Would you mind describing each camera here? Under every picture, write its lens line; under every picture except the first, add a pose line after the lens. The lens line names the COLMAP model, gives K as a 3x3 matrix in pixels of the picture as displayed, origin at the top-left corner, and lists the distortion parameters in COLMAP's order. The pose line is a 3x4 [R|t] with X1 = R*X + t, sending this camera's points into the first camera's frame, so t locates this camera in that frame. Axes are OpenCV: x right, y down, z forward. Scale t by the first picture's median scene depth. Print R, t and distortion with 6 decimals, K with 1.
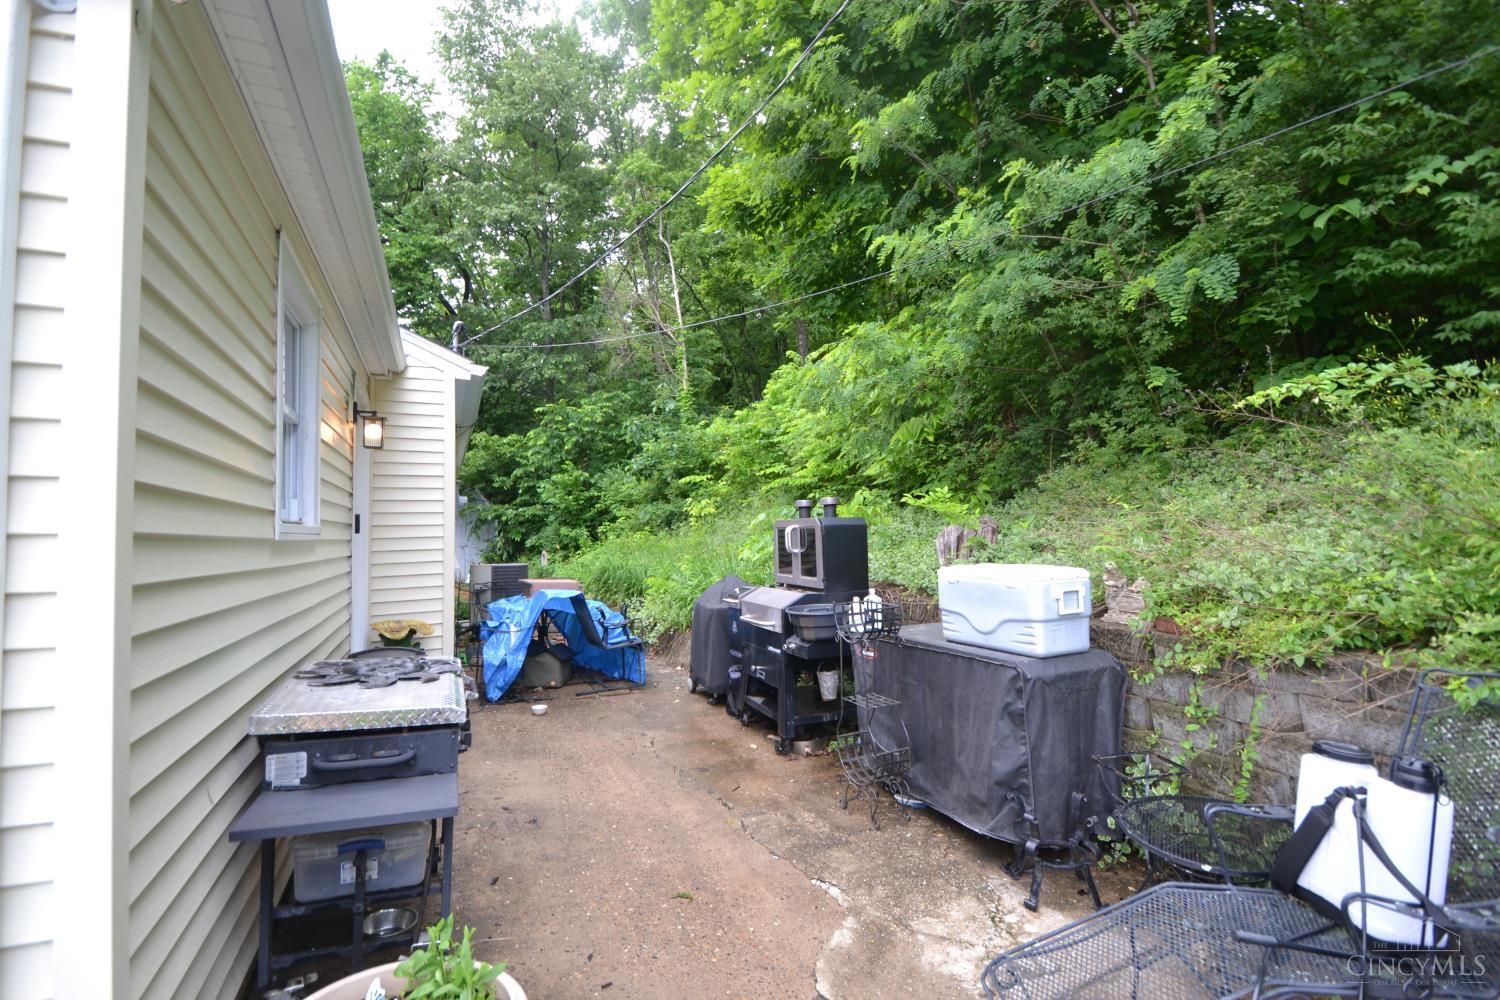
lens RADIAL K [[654.6, 0, 749.5], [0, 654.6, 499.6], [0, 0, 1]] dist [-0.011795, -0.000449]
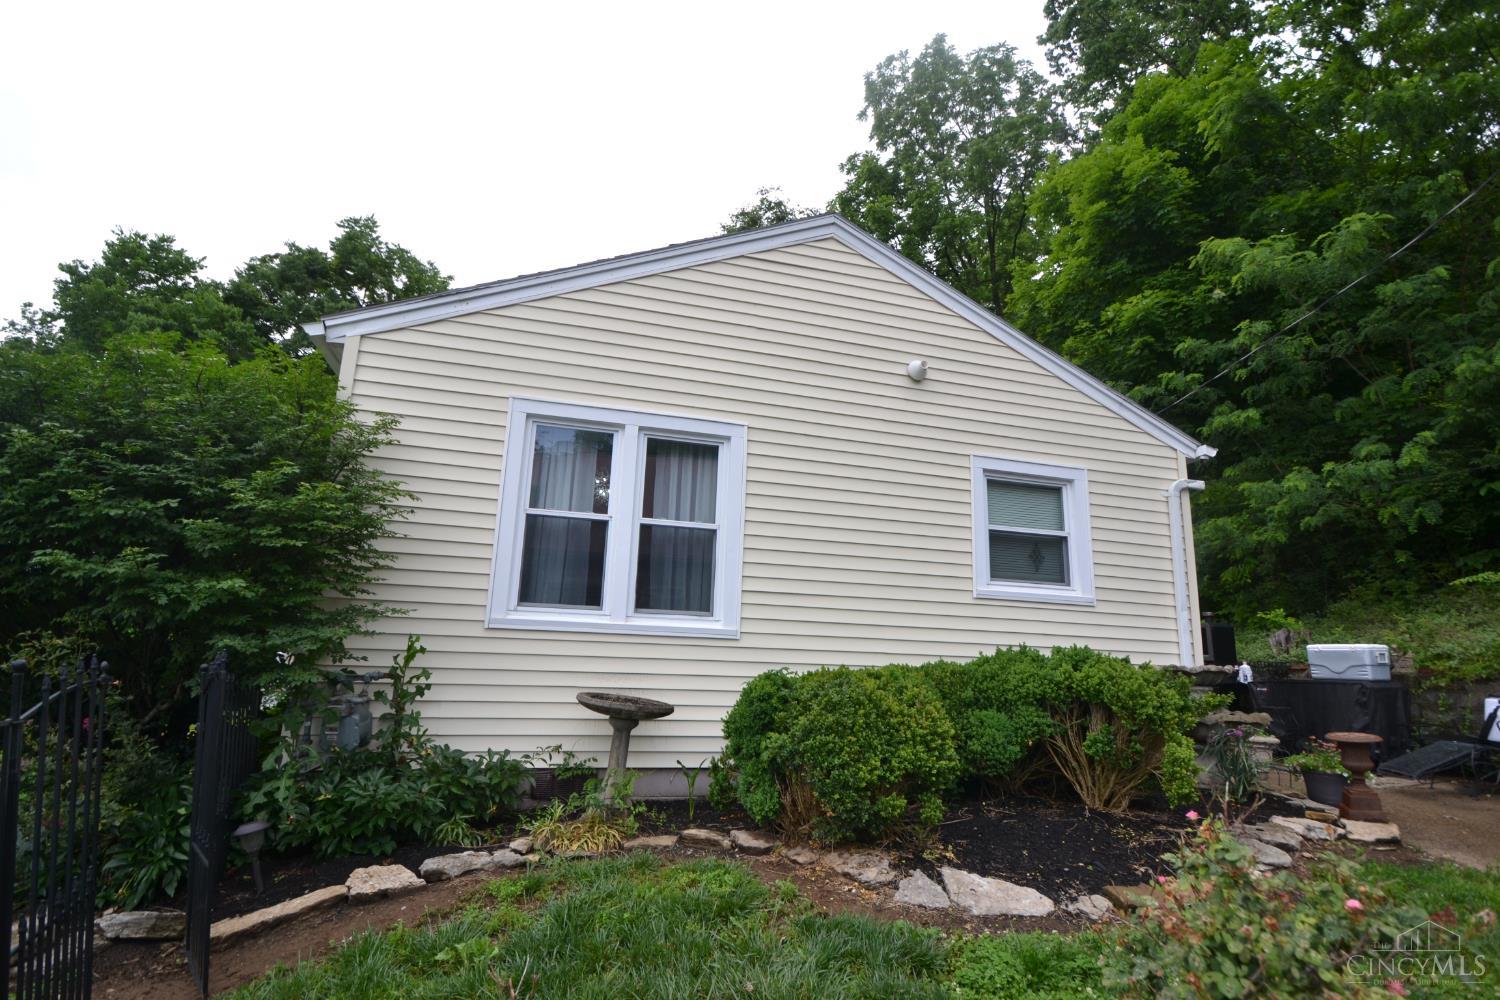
lens RADIAL K [[695.7, 0, 750.4], [0, 695.7, 508.0], [0, 0, 1]] dist [-0.003522, -0.010135]
pose [[0.989189, 0.021087, -0.145123, -1.335046], [-0.043001, 0.987816, -0.149569, 0.080408], [0.140201, 0.154192, 0.978043, -1.739538]]
